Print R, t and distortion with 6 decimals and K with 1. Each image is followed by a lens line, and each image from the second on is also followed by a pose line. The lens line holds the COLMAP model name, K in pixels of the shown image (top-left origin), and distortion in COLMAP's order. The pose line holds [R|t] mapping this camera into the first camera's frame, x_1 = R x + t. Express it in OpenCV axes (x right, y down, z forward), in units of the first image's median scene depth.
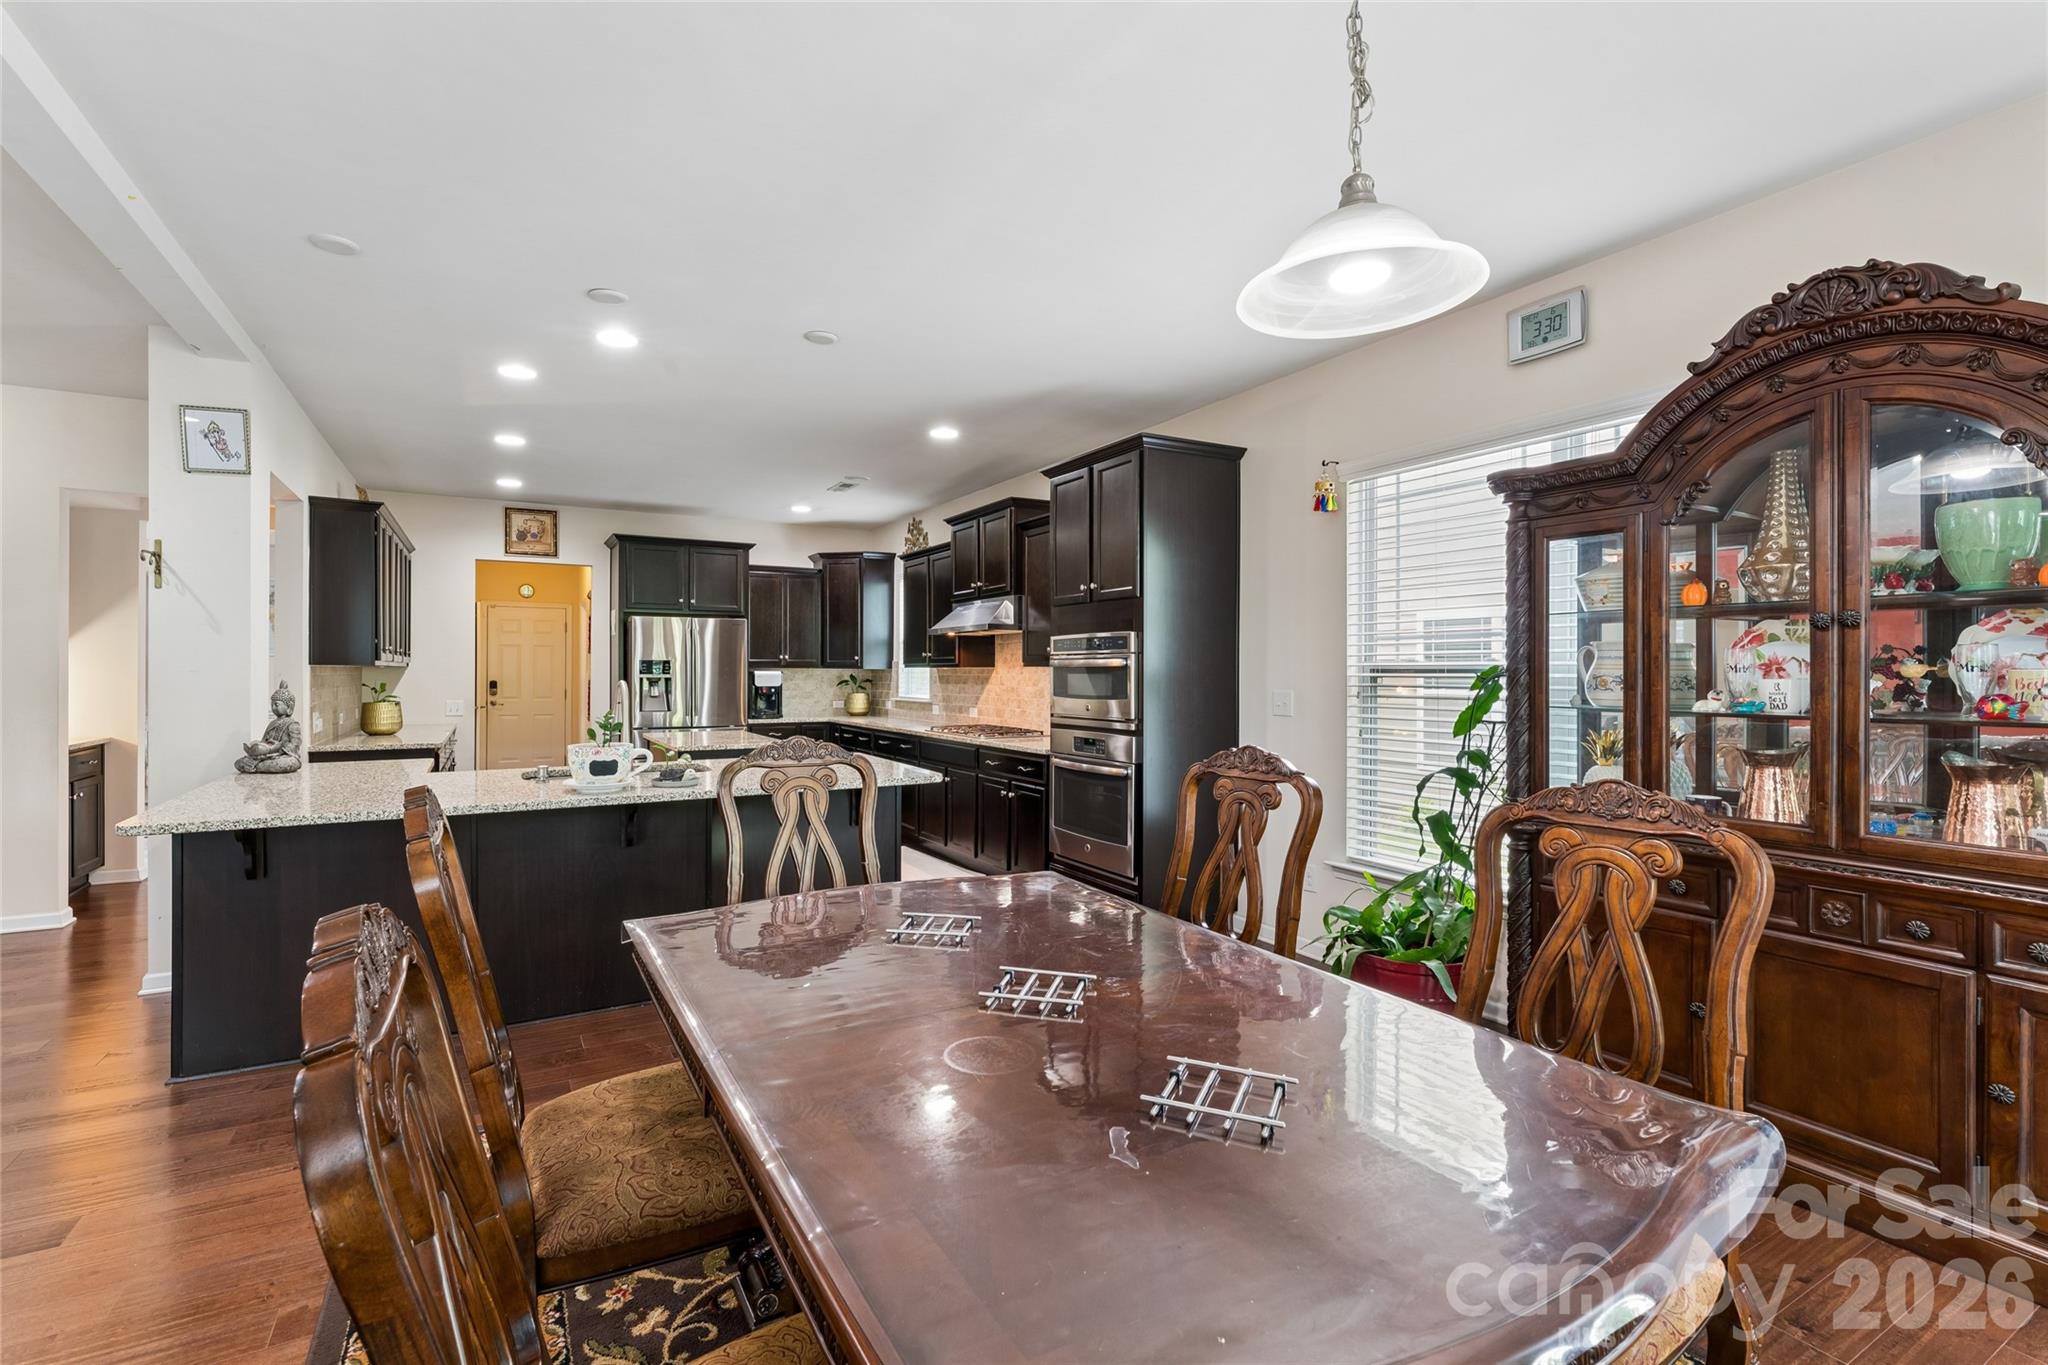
lens RADIAL K [[912.7, 0, 1009.1], [0, 912.7, 672.1], [0, 0, 1]] dist [-0.001202, 0.000438]
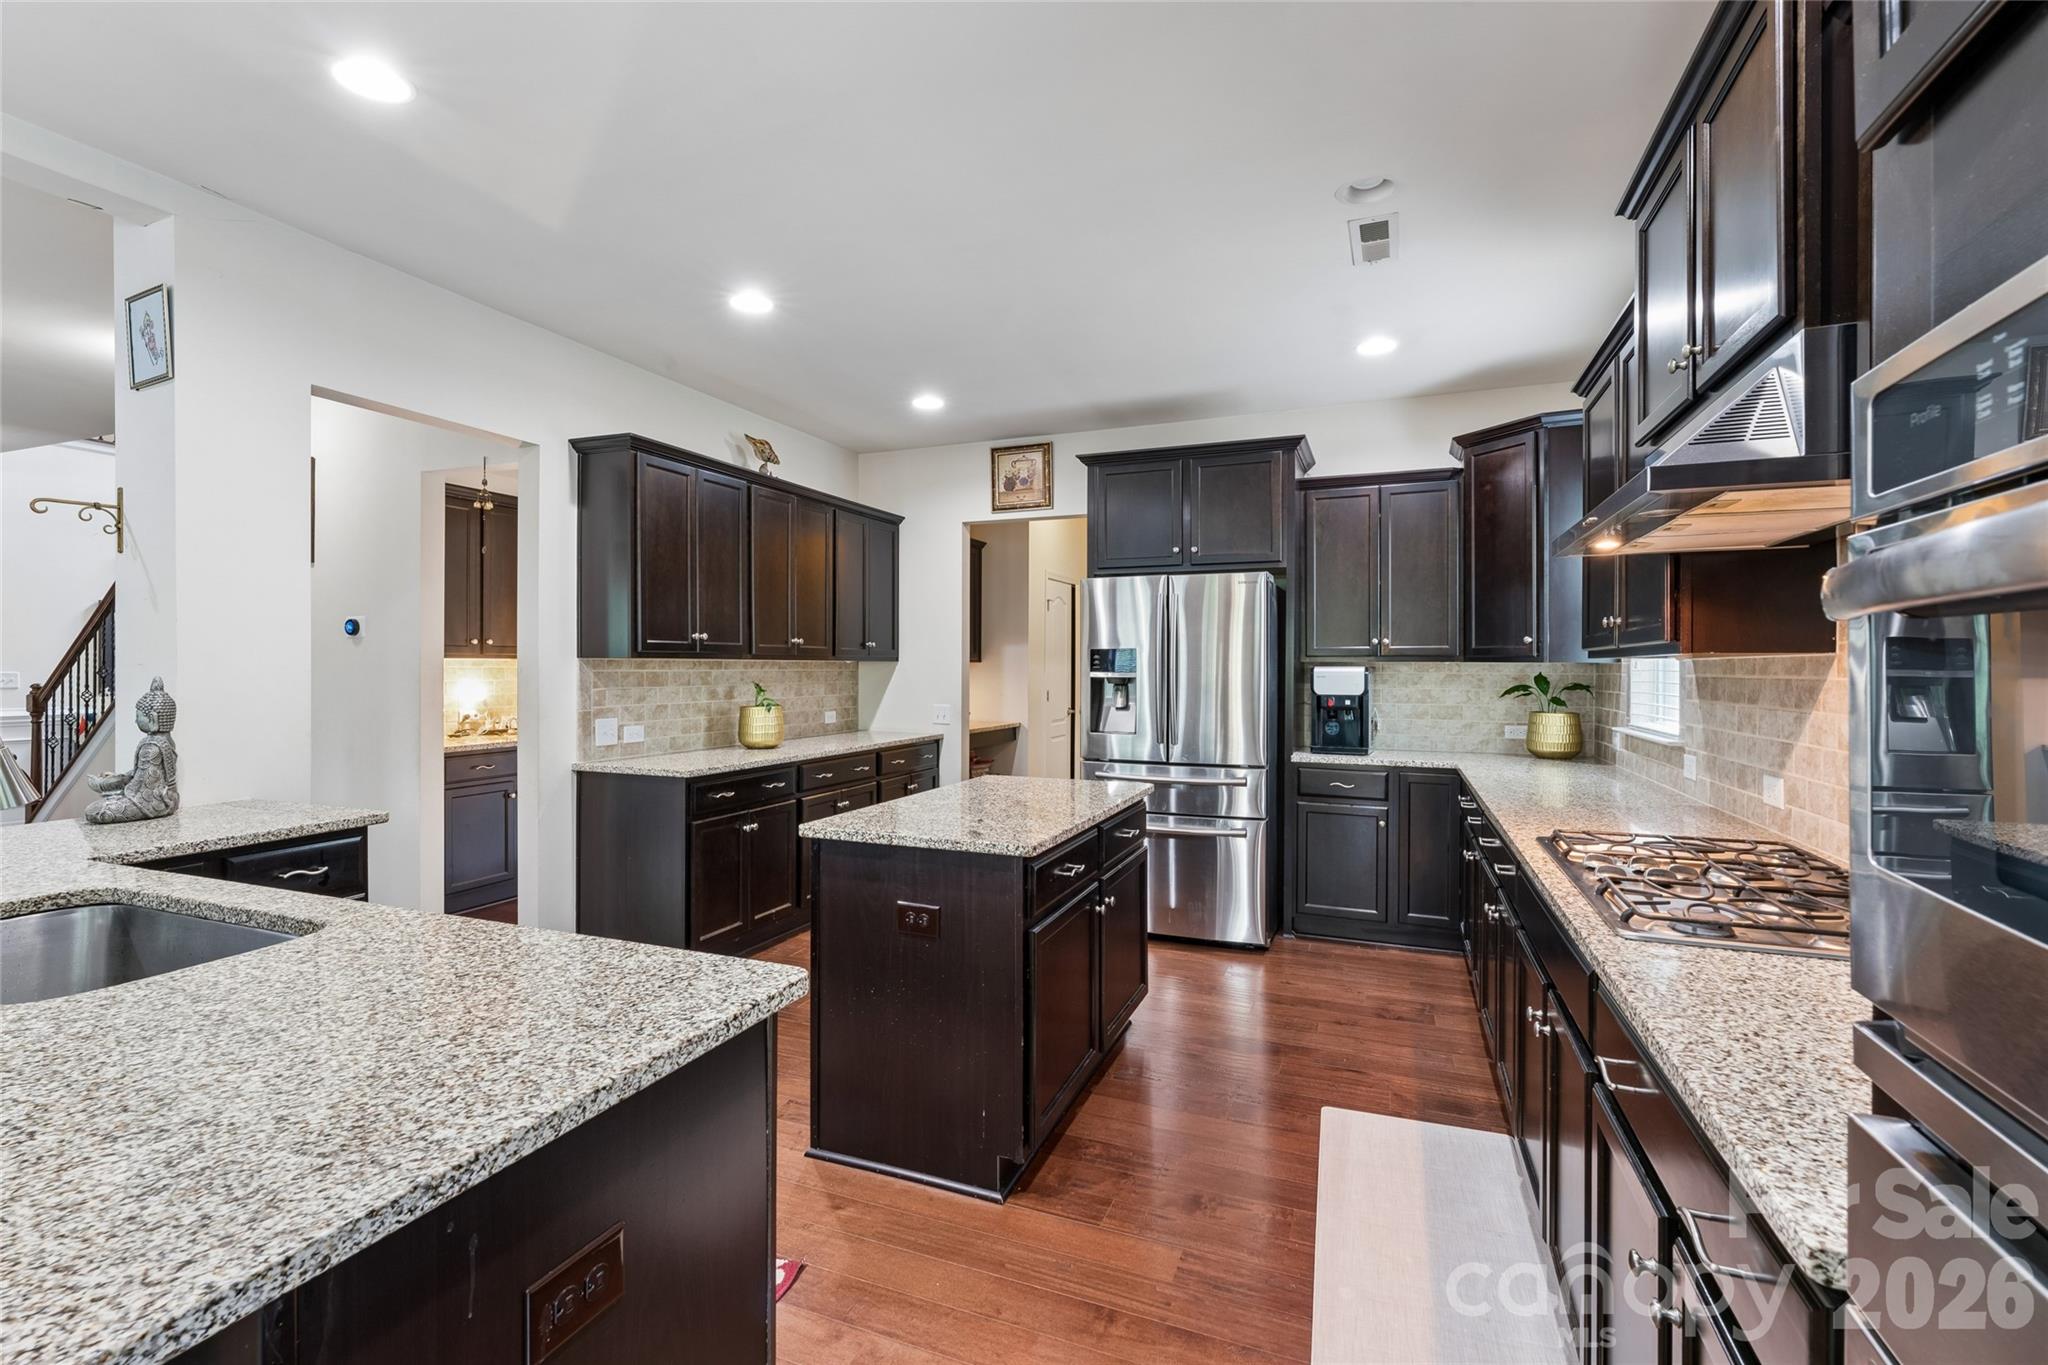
lens RADIAL K [[912.7, 0, 1009.1], [0, 912.7, 672.1], [0, 0, 1]] dist [-0.001202, 0.000438]
pose [[0.614014, 0.002558, -0.789291, 0.074677], [-0.001109, 0.999997, 0.002378, 0.001317], [0.789294, -0.000585, 0.614015, 0.853115]]
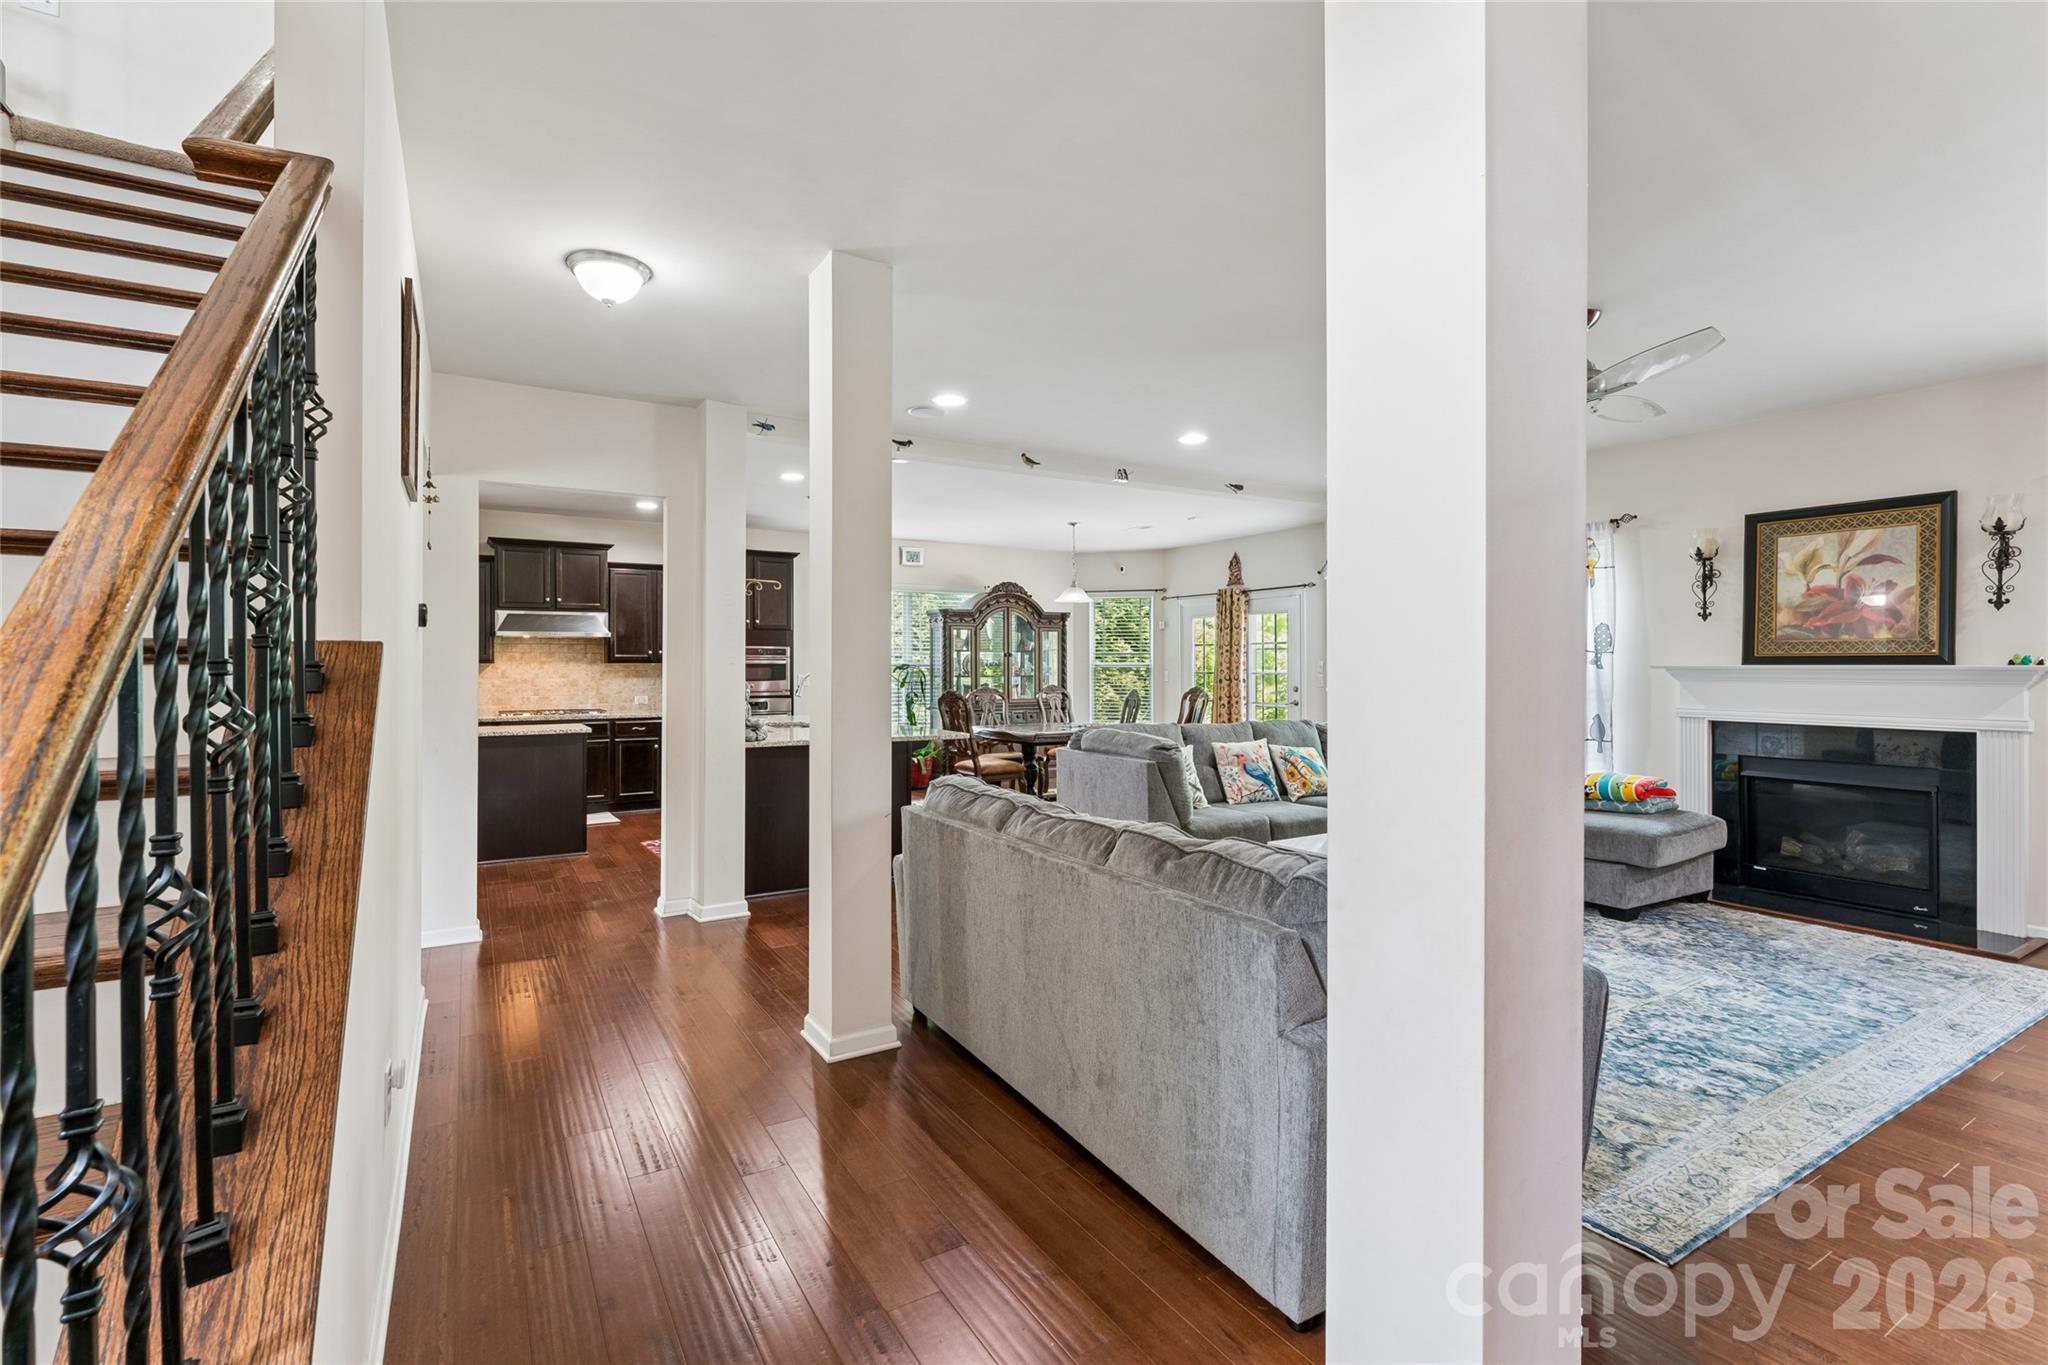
lens RADIAL K [[916.2, 0, 1008.8], [0, 916.2, 661.4], [0, 0, 1]] dist [-0.001179, 0.000161]
pose [[-0.023376, 0.006867, 0.999703, -1.697558], [0.004860, 0.999965, -0.006756, 0.003963], [-0.999715, 0.004701, -0.023408, 0.487544]]
